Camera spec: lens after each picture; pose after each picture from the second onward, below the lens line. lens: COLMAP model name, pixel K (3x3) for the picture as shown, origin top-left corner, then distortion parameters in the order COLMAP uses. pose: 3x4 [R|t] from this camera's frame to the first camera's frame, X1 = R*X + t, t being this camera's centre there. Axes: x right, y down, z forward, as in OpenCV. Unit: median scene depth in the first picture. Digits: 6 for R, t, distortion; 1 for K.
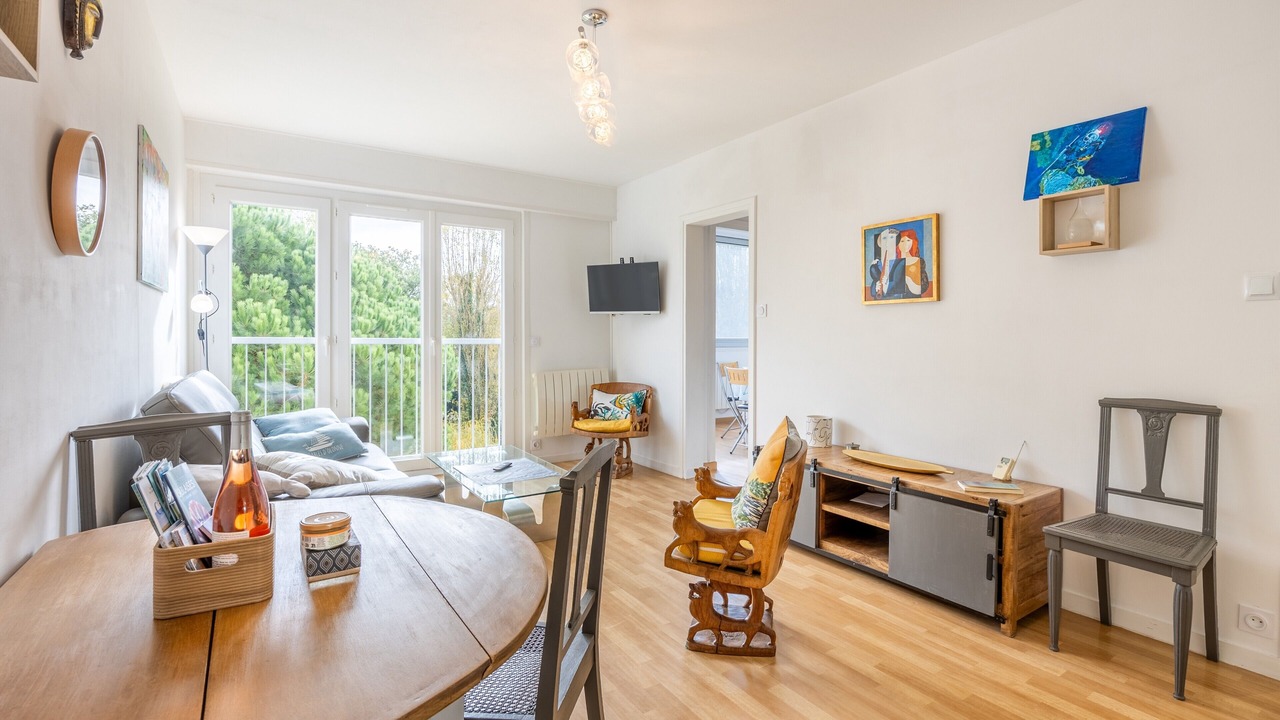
lens RADIAL K [[560.7, 0, 632.8], [0, 560.7, 352.3], [0, 0, 1]] dist [-0.024363, -0.000122]
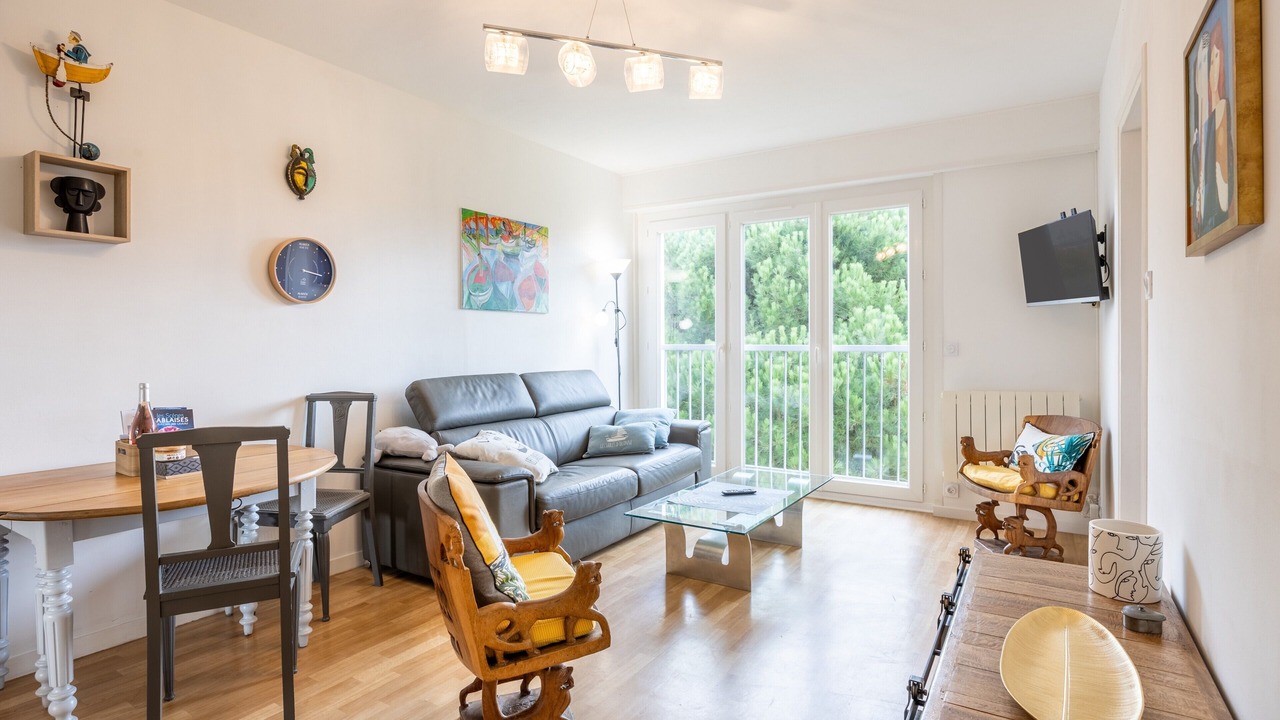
lens RADIAL K [[646.3, 0, 677.8], [0, 646.3, 347.3], [0, 0, 1]] dist [-0.010680, -0.001140]
pose [[0.432159, -0.001021, -0.901797, 0.721327], [-0.013770, 0.999875, -0.007731, -0.016302], [0.901692, 0.015759, 0.432091, 0.534915]]
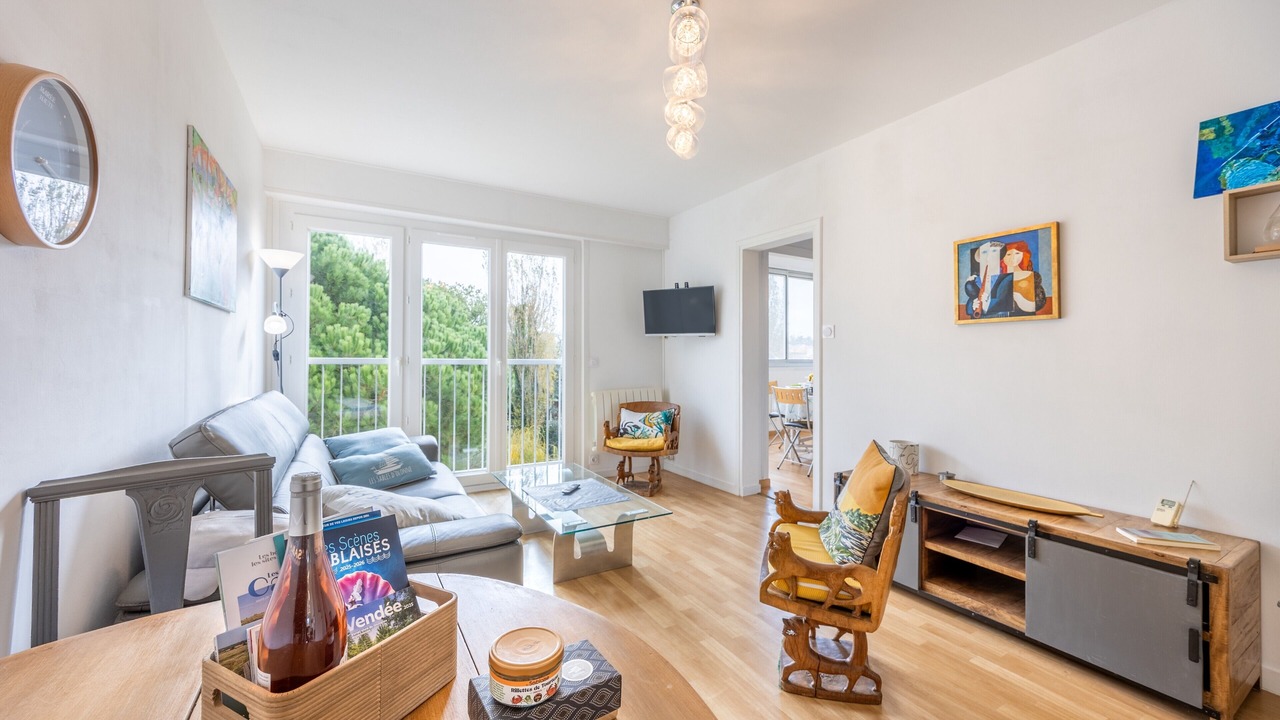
lens RADIAL K [[469.2, 0, 640.0], [0, 469.2, 360.0], [0, 0, 1]] dist [-0.001242, 0.000066]
pose [[0.999301, 0.000677, -0.037384, -0.092112], [-0.001458, 0.999781, -0.020863, -0.007405], [0.037362, 0.020903, 0.999083, 0.195262]]
